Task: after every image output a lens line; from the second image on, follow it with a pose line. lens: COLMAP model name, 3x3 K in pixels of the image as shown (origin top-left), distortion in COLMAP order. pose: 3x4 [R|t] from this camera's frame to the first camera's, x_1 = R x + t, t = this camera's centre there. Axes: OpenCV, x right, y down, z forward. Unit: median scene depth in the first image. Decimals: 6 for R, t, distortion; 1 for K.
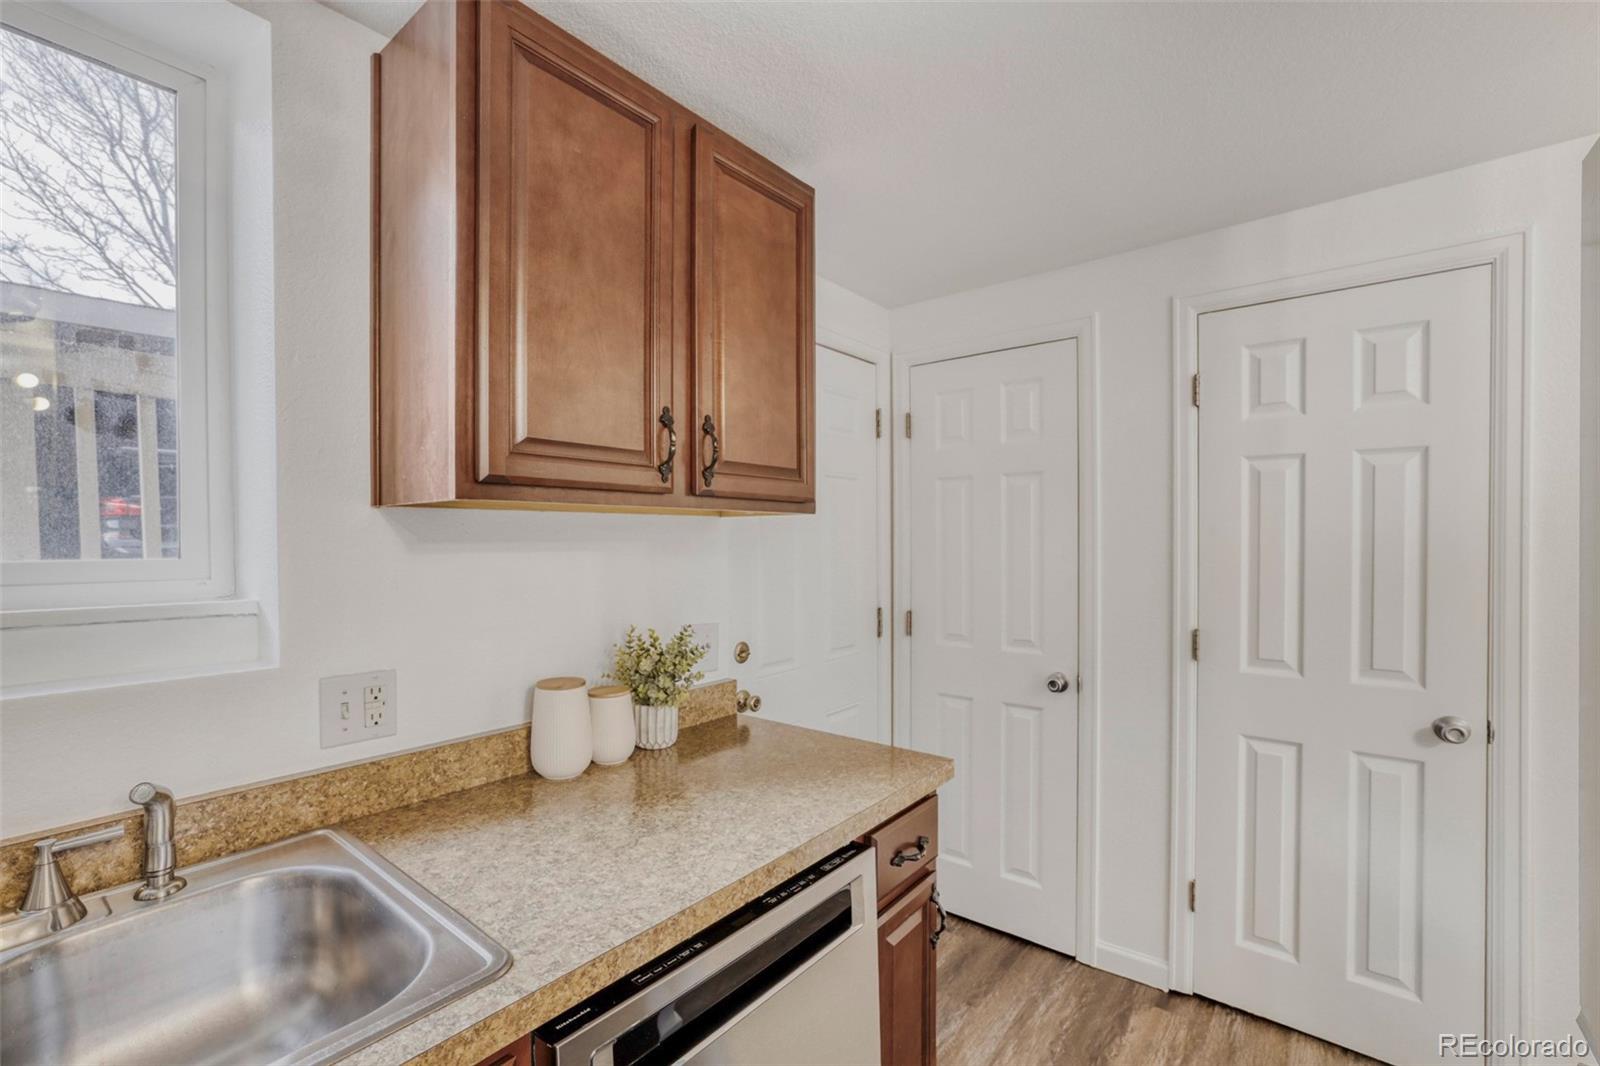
lens RADIAL K [[678.3, 0, 826.5], [0, 678.3, 536.8], [0, 0, 1]] dist [-0.024916, 0.000008]
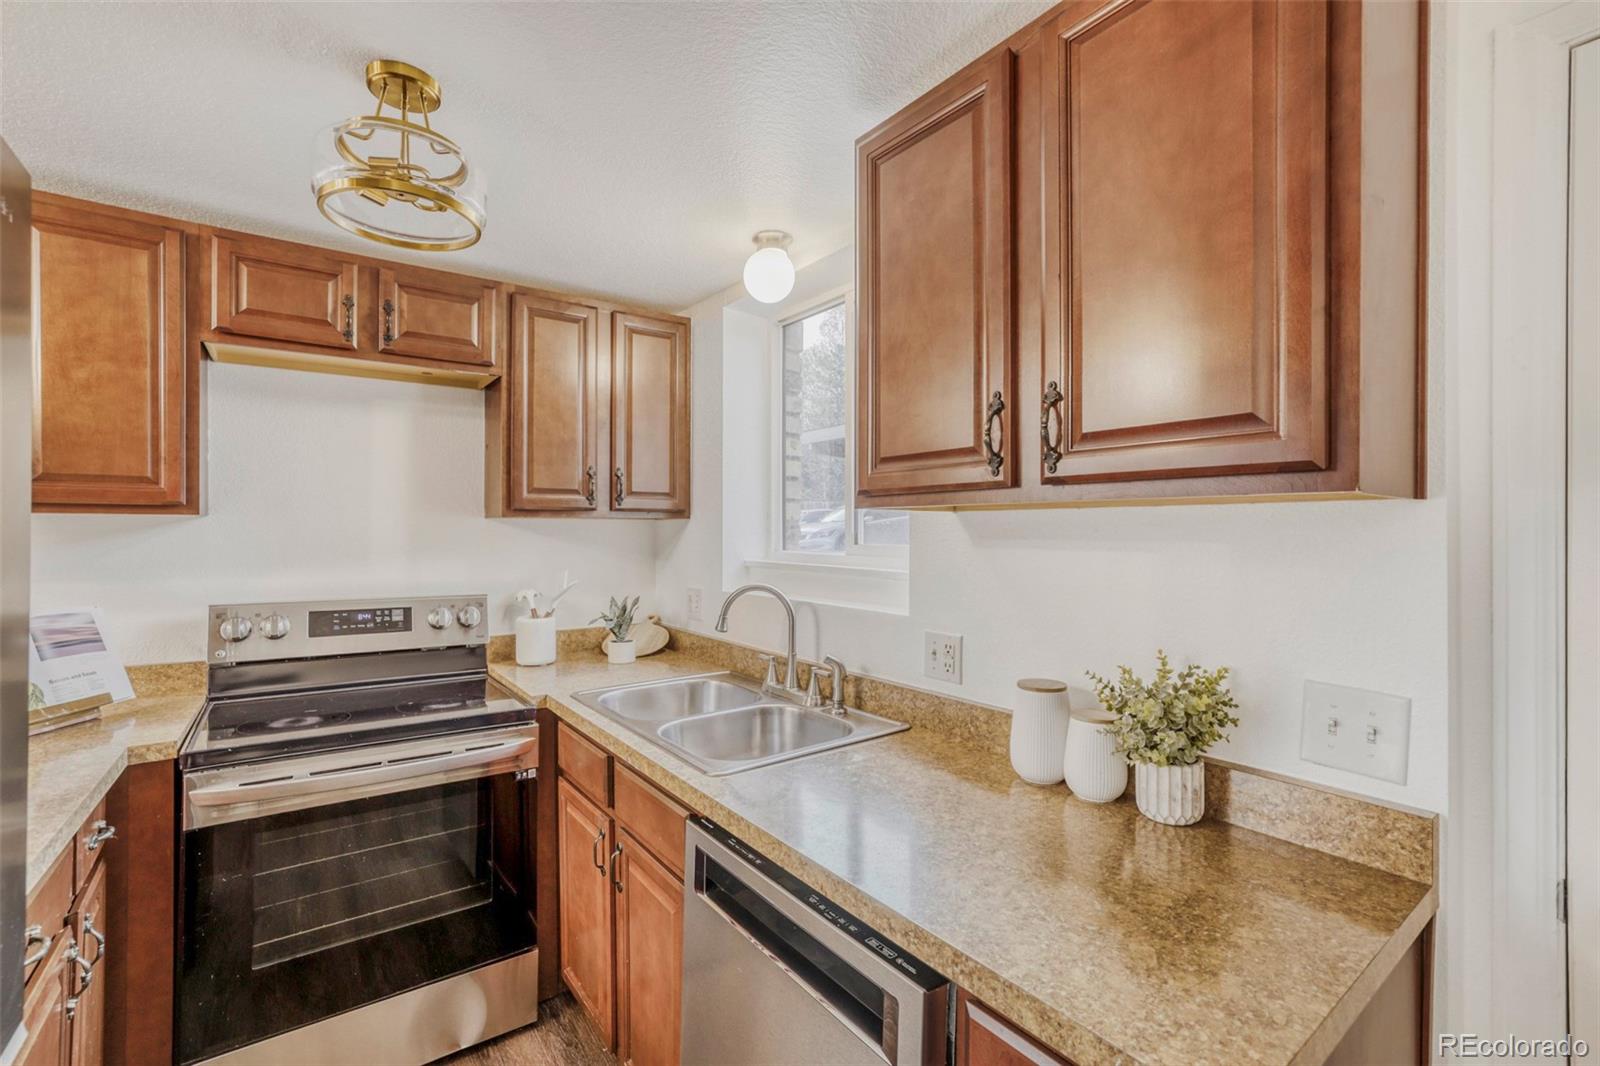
lens RADIAL K [[723.0, 0, 806.3], [0, 723.0, 537.1], [0, 0, 1]] dist [-0.041831, 0.022597]
pose [[-0.276579, 0.002295, -0.960988, 0.826968], [-0.008060, 0.999956, 0.004708, -0.001485], [0.960957, 0.009048, -0.276548, 1.126429]]
